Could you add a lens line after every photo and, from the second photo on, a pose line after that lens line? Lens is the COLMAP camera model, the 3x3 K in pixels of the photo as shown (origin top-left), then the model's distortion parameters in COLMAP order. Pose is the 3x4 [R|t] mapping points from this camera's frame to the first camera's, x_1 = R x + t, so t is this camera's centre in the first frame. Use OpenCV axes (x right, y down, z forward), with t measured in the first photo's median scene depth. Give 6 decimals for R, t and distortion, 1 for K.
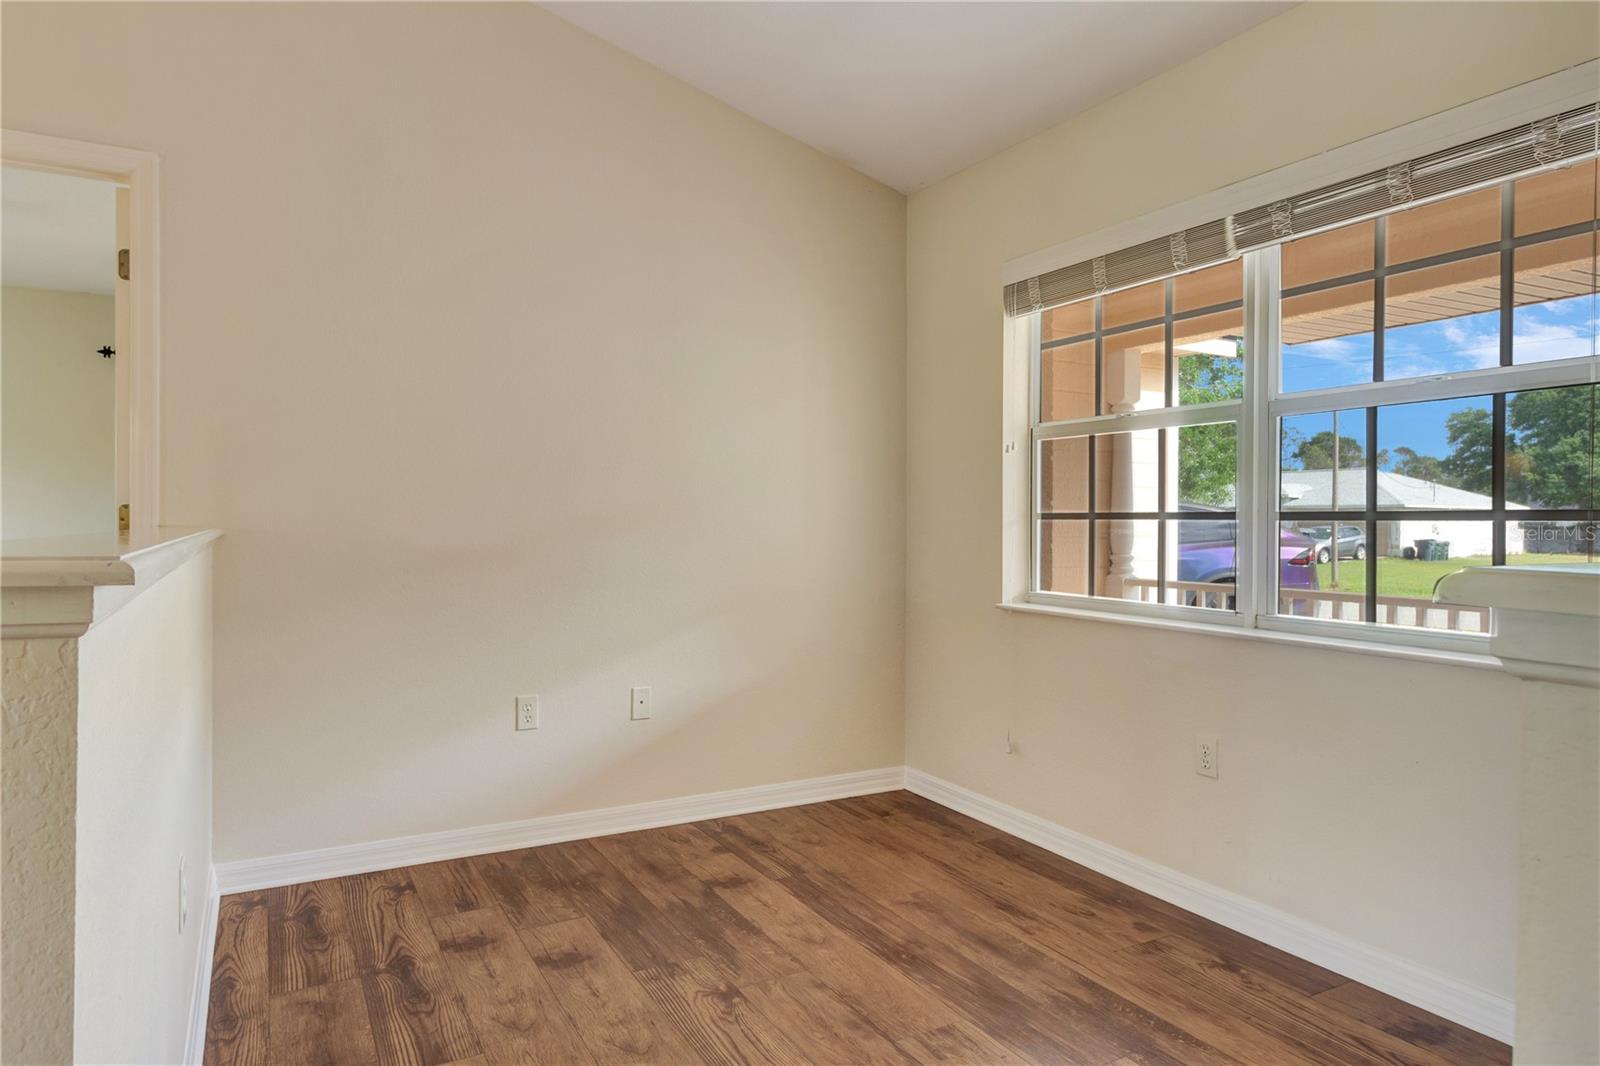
lens RADIAL K [[954.6, 0, 799.2], [0, 954.6, 523.9], [0, 0, 1]] dist [0.005301, -0.002018]
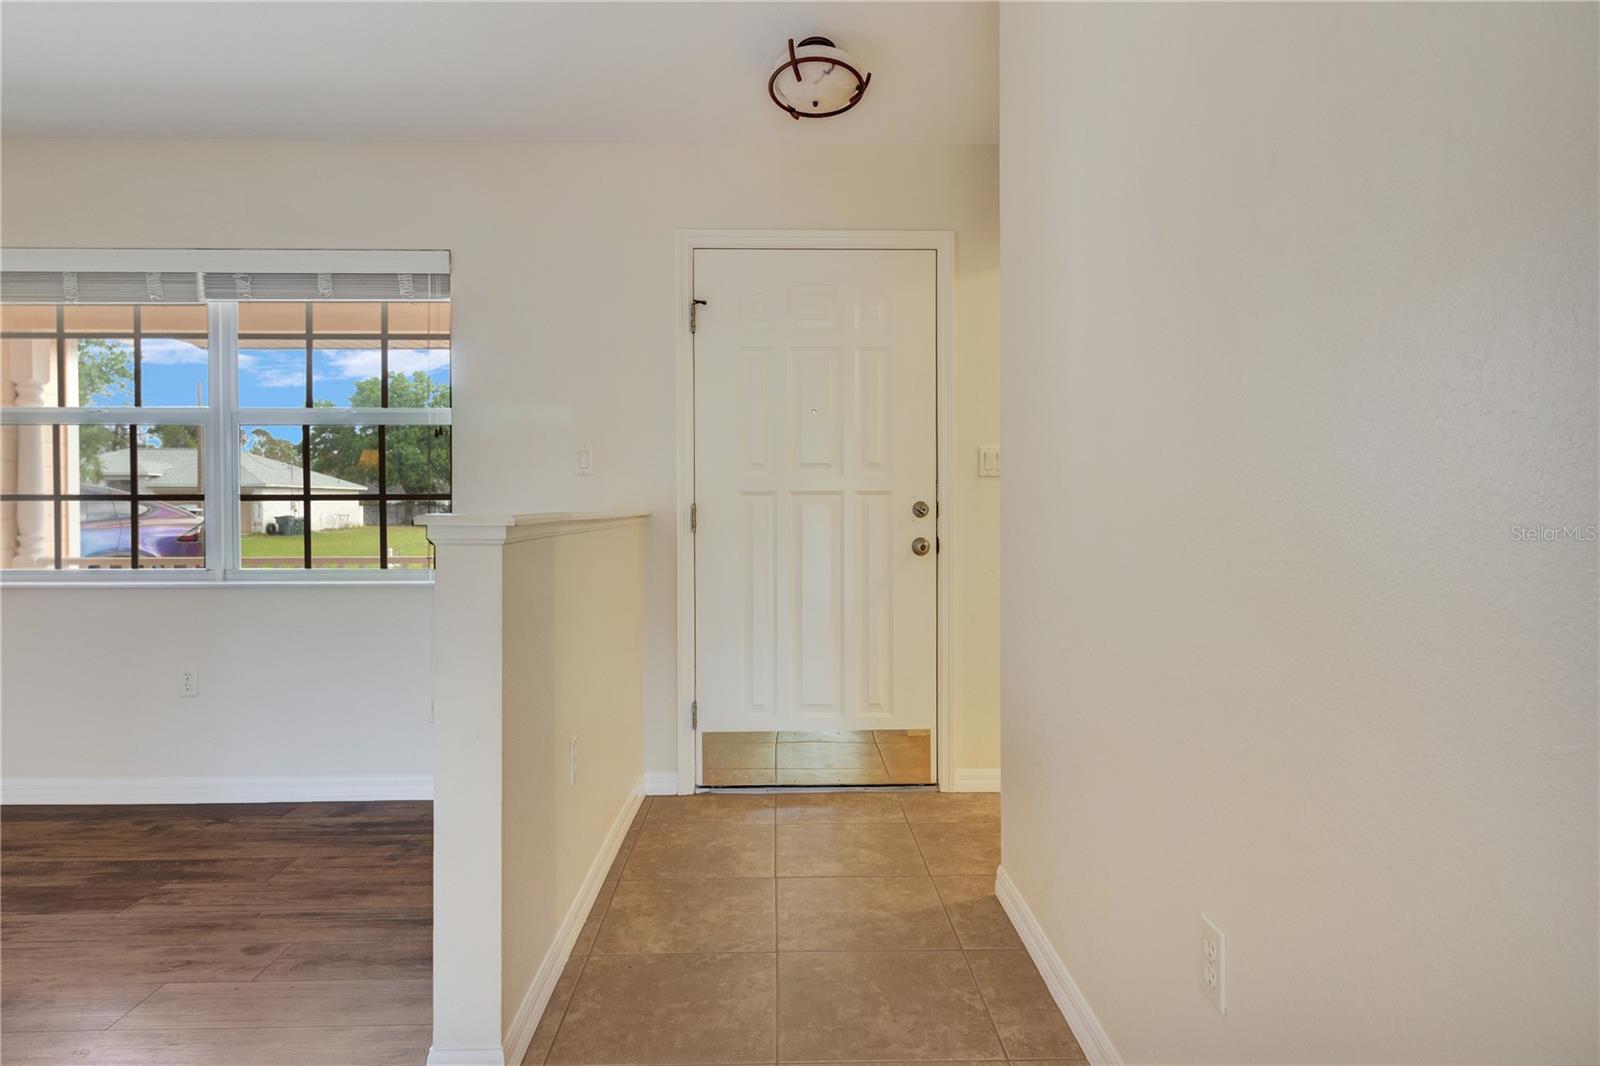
lens RADIAL K [[954.6, 0, 799.2], [0, 954.6, 523.9], [0, 0, 1]] dist [0.005301, -0.002018]
pose [[0.472151, -0.027195, 0.881098, -0.326917], [0.007541, 0.999612, 0.026811, -0.000436], [-0.881485, -0.006014, 0.472173, -0.353472]]
